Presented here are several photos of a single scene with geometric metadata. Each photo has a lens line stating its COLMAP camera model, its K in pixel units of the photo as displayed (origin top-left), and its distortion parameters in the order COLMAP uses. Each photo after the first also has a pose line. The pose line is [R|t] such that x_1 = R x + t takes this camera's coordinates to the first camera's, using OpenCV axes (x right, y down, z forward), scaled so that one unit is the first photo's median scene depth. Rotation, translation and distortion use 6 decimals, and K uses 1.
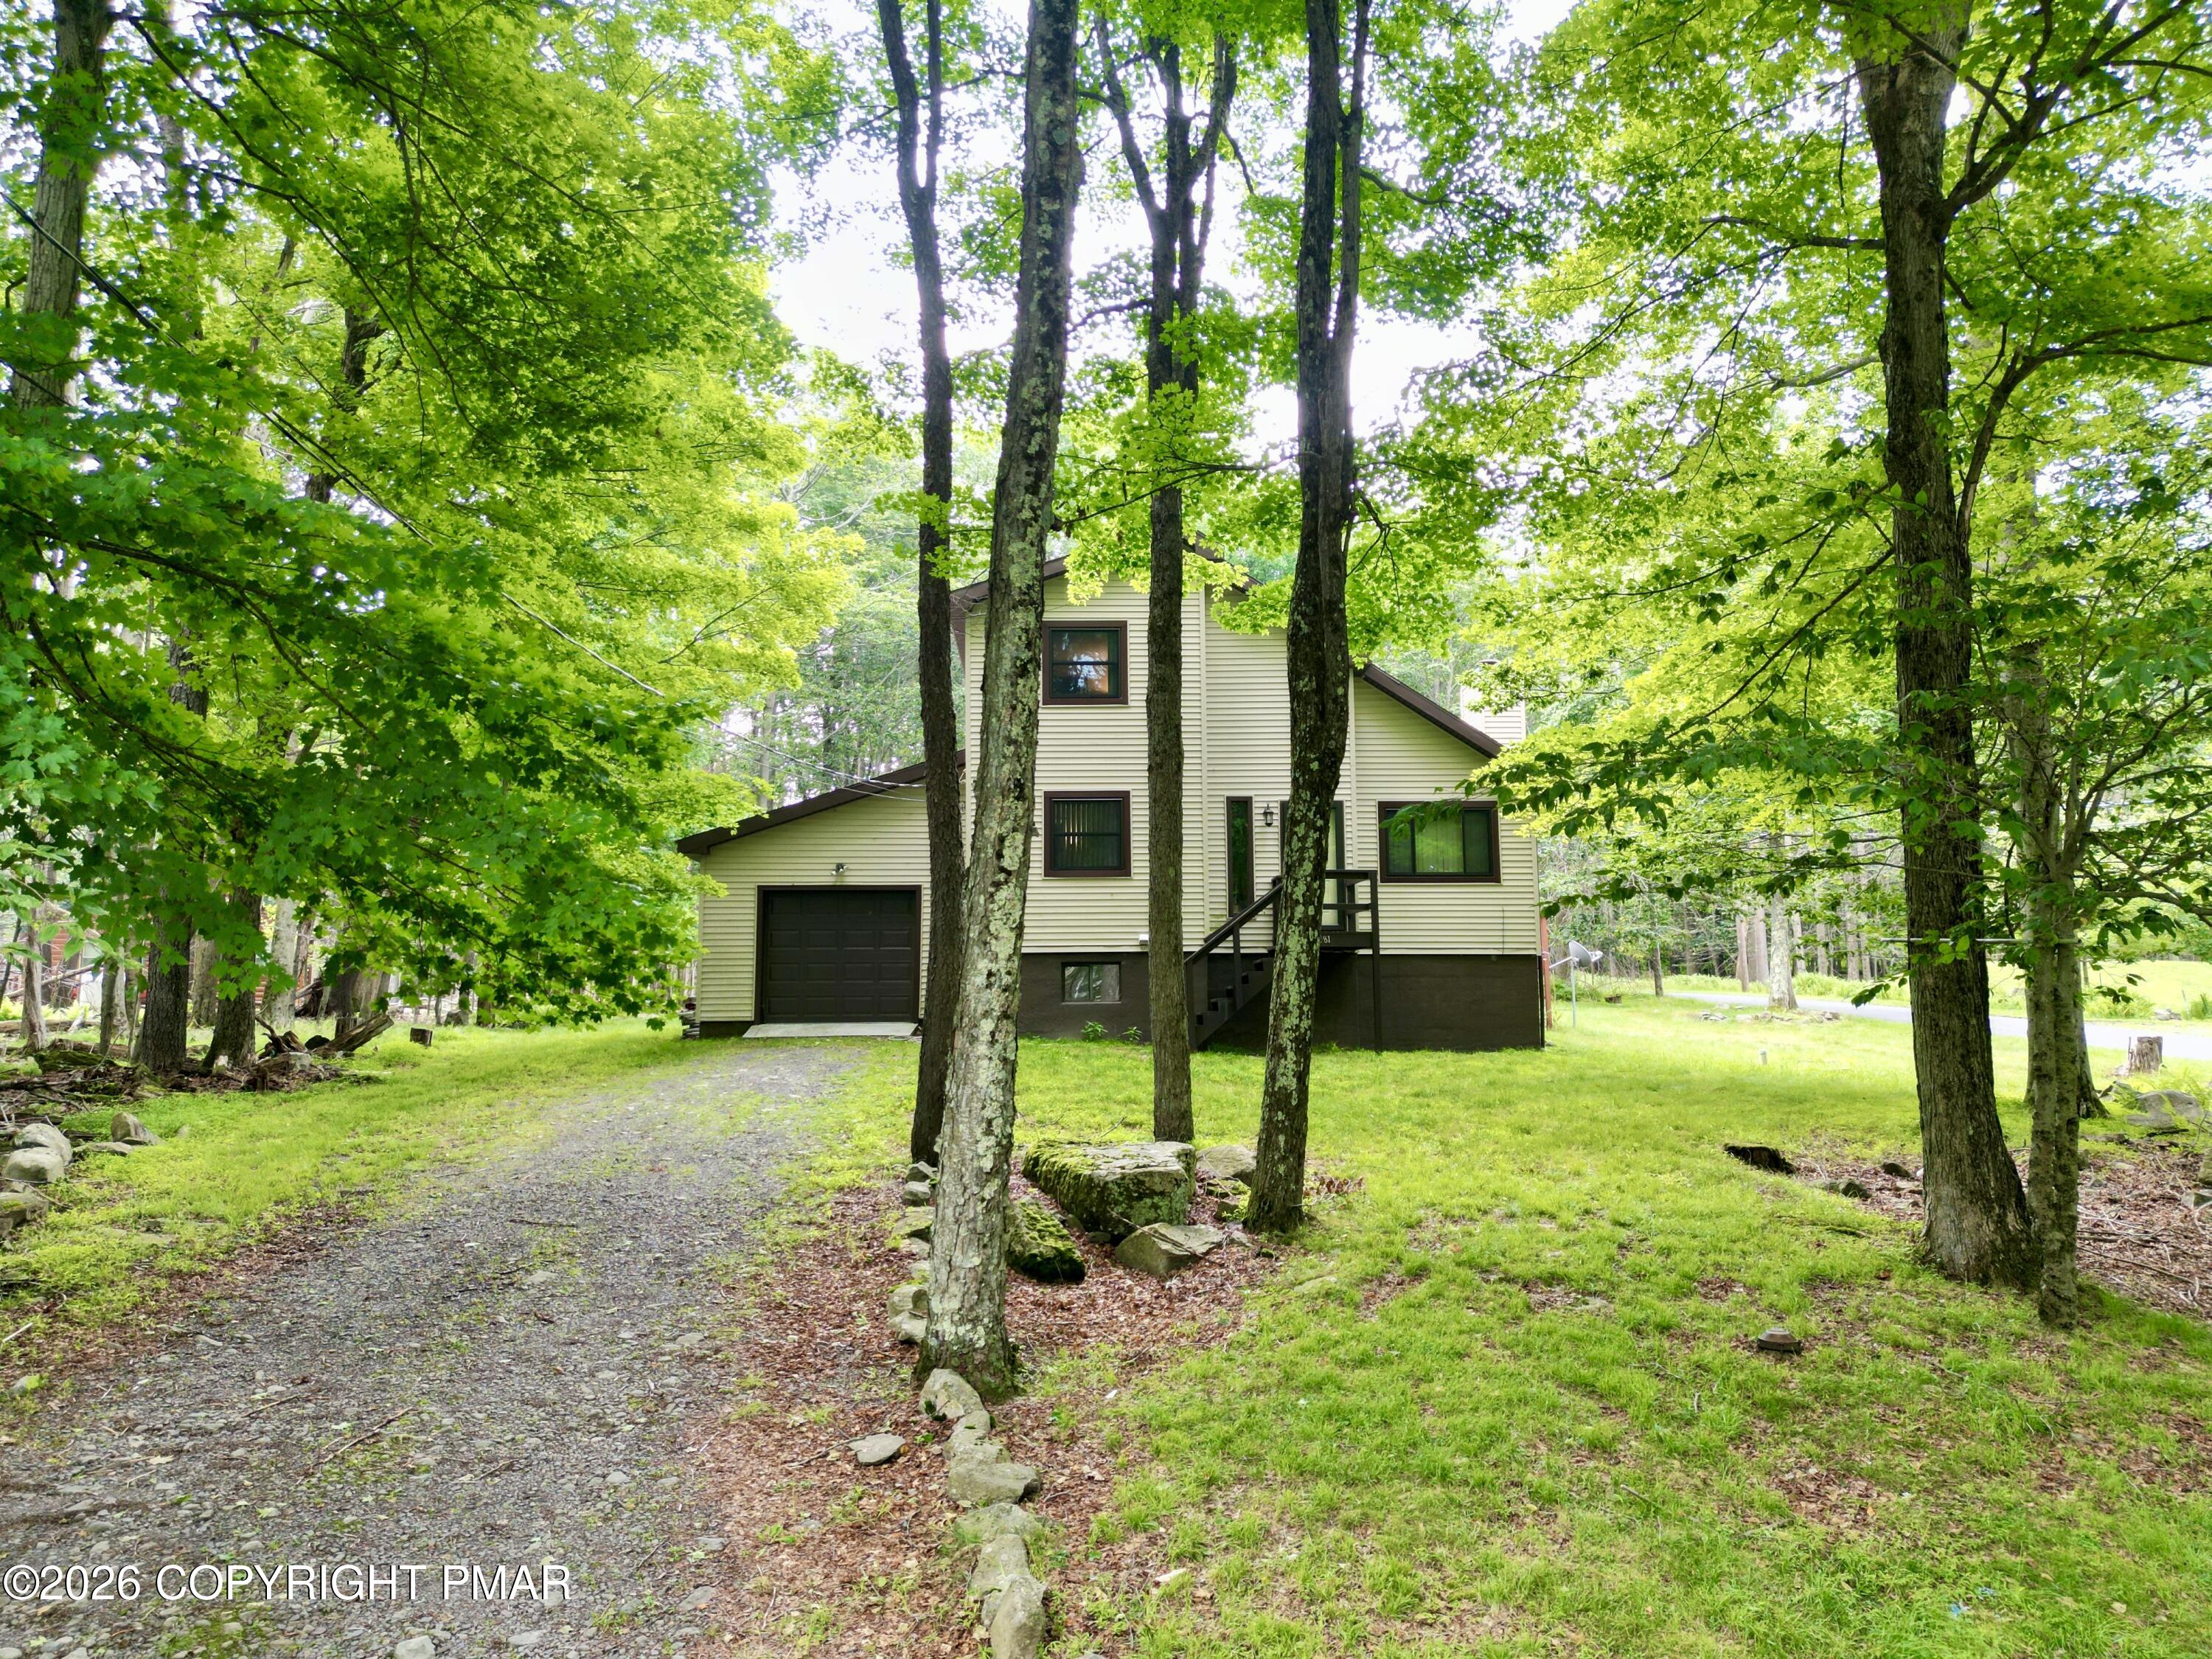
lens RADIAL K [[1507.6, 0, 1106.0], [0, 1507.6, 829.5], [0, 0, 1]] dist [0.003495, -0.000962]
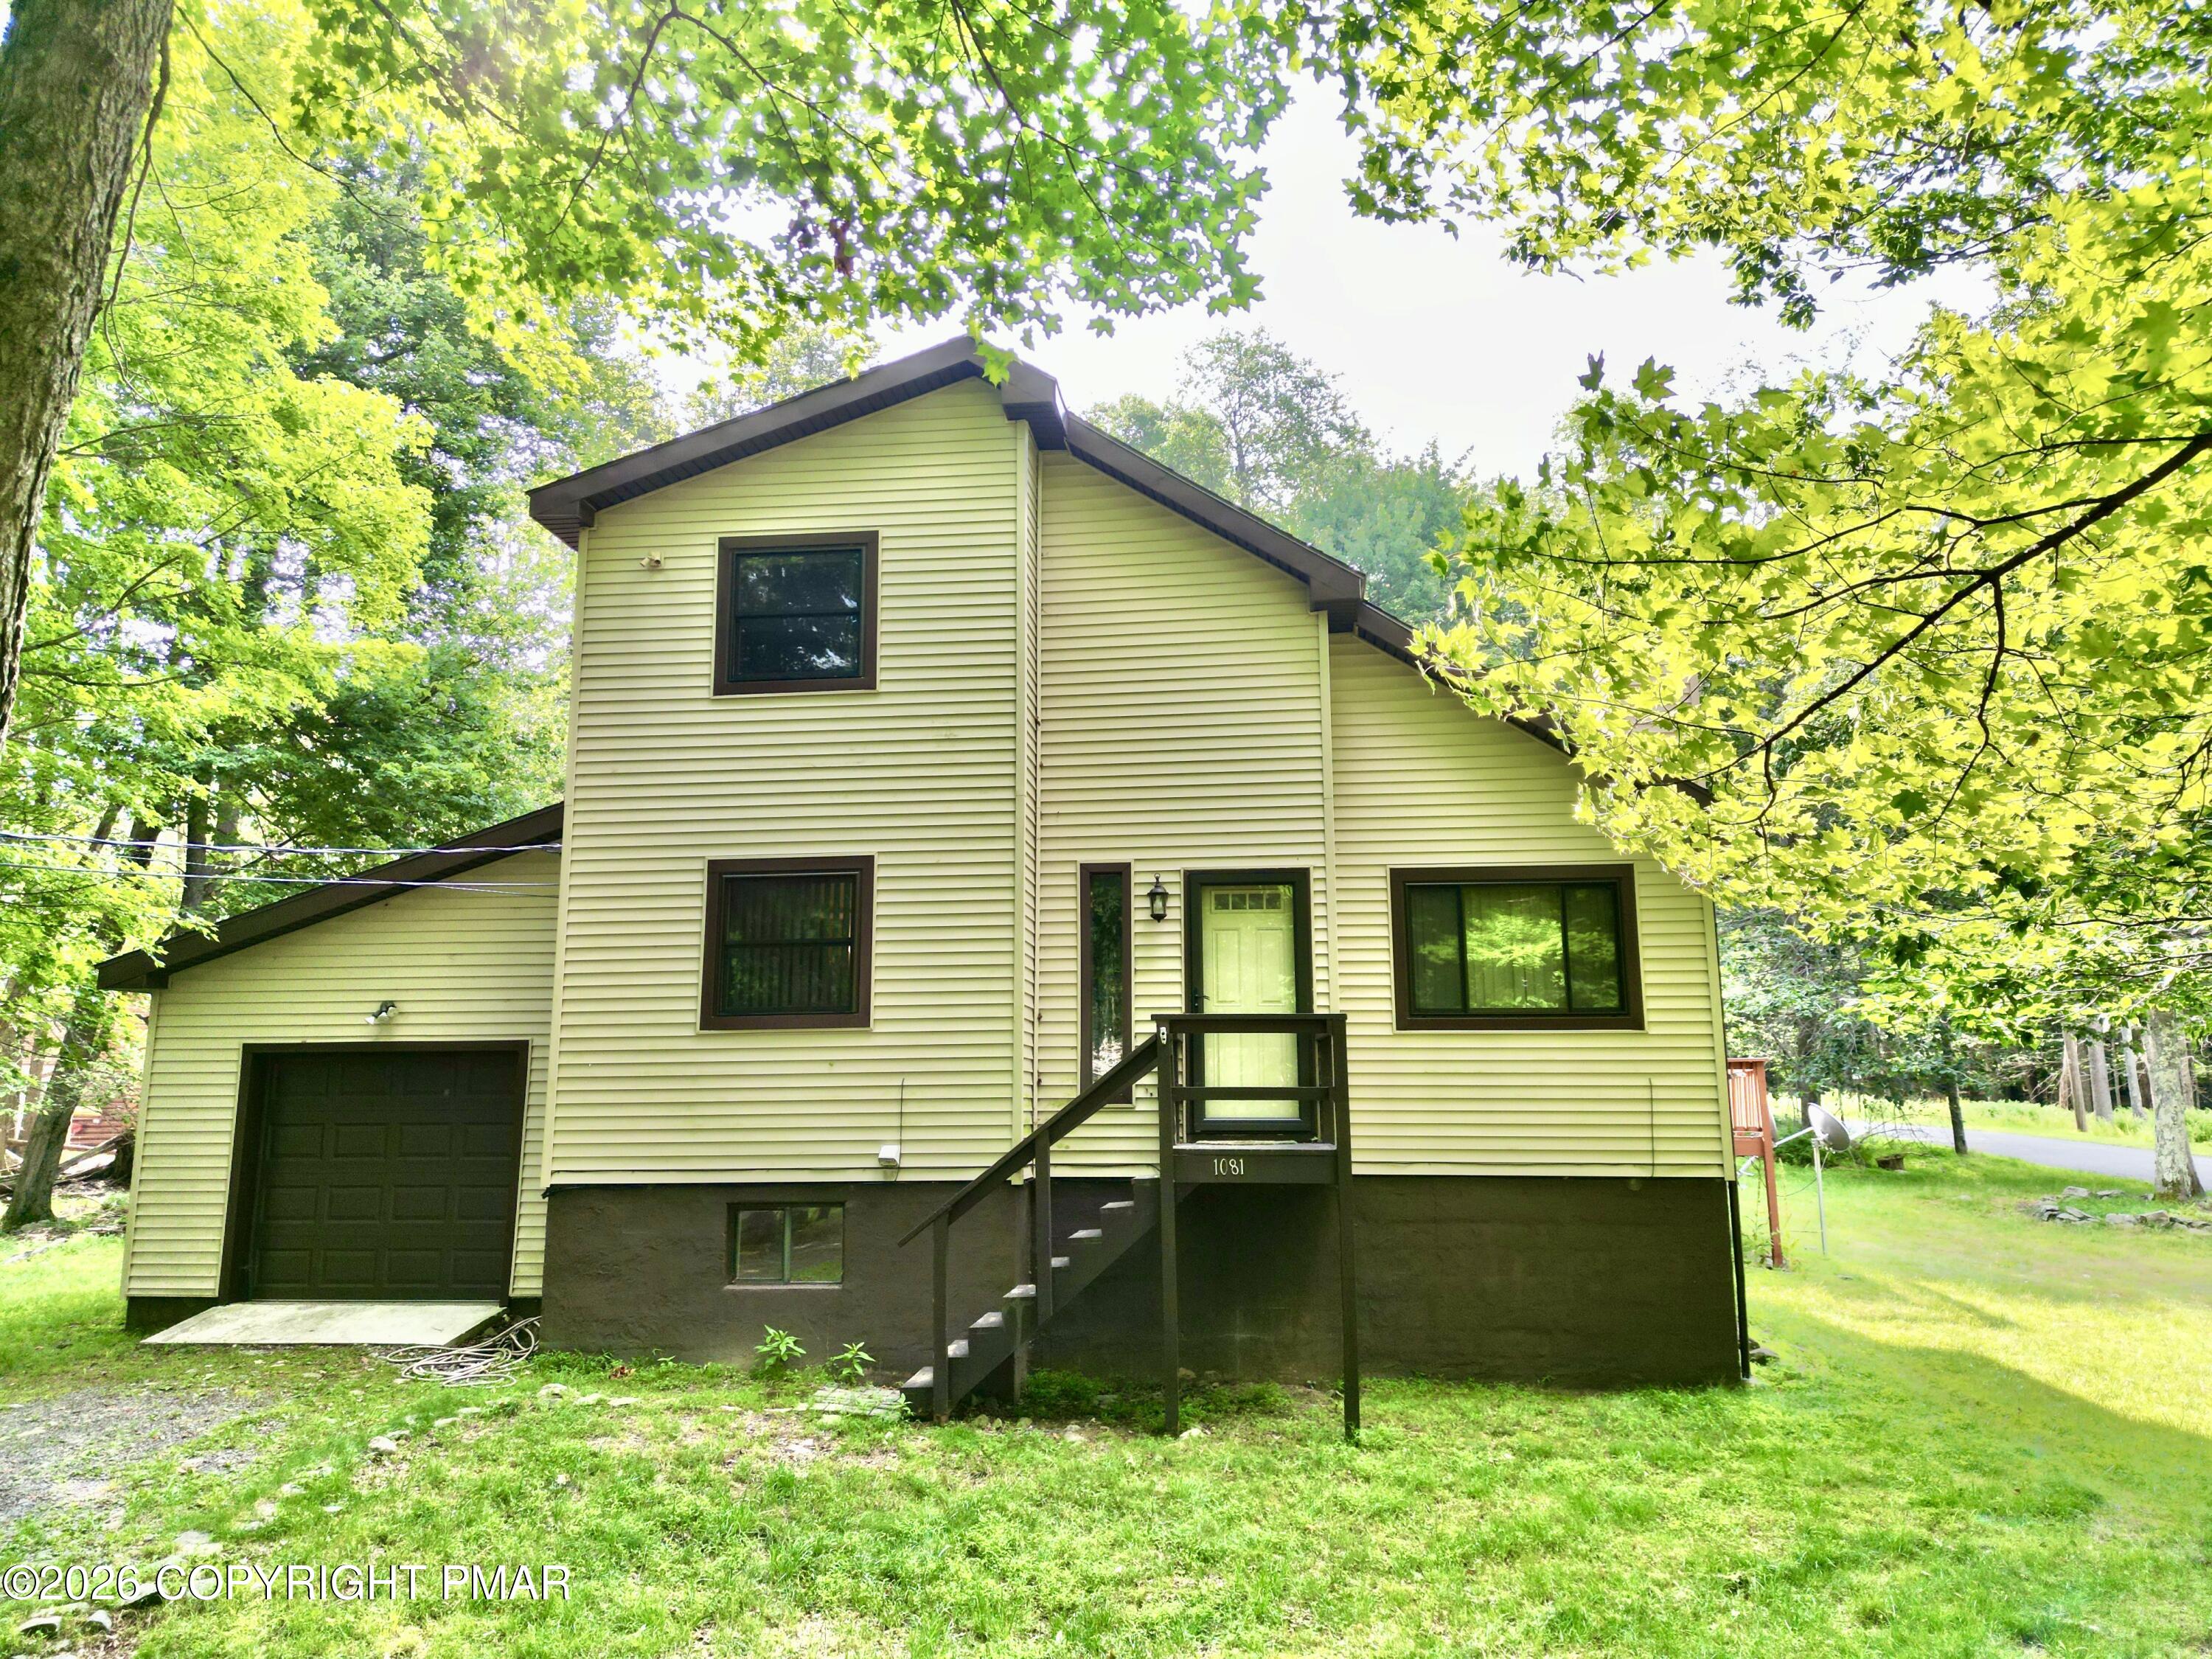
lens RADIAL K [[1561.9, 0, 1106.0], [0, 1561.9, 829.5], [0, 0, 1]] dist [0.008183, -0.048399]
pose [[0.989623, -0.025550, -0.141396, 0.160973], [0.015037, 0.997076, -0.074929, 0.006309], [0.142897, 0.072025, 0.987113, 0.462800]]
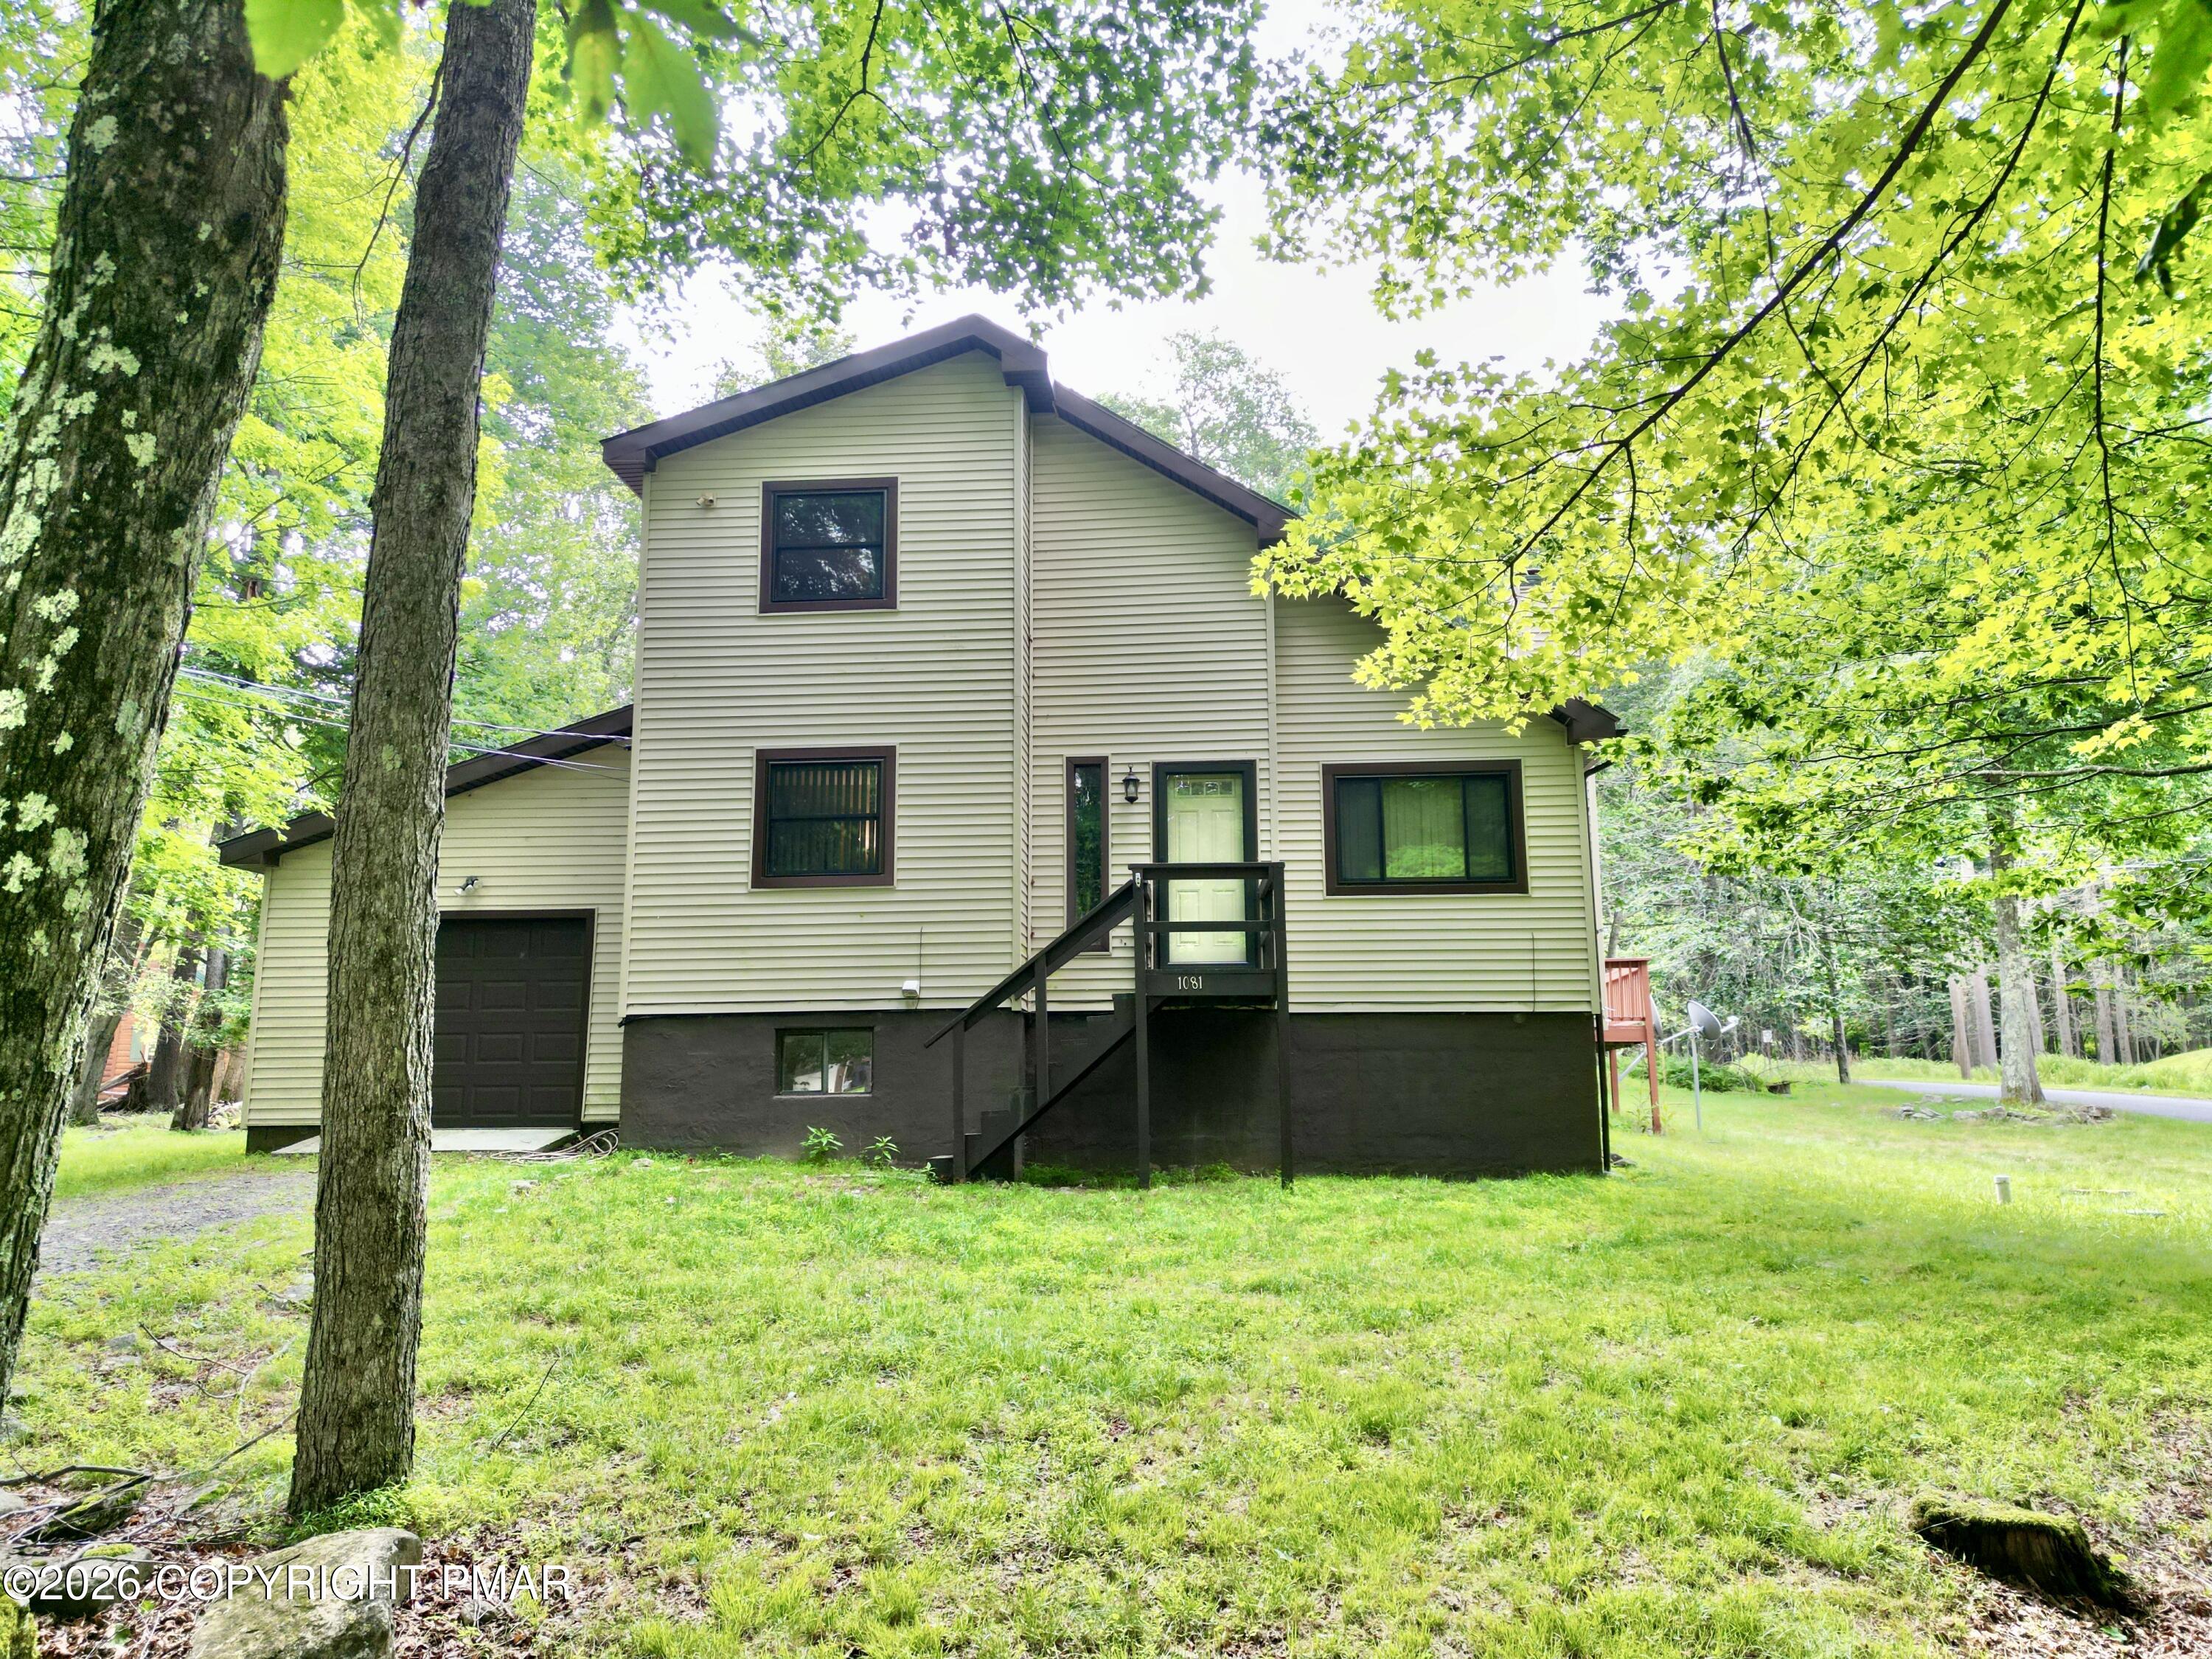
lens RADIAL K [[1507.6, 0, 1106.0], [0, 1507.6, 829.5], [0, 0, 1]] dist [0.003495, -0.000962]
pose [[0.993578, -0.017874, -0.111733, 0.161457], [0.011446, 0.998256, -0.057910, 0.042765], [0.112573, 0.056259, 0.992049, 0.380485]]
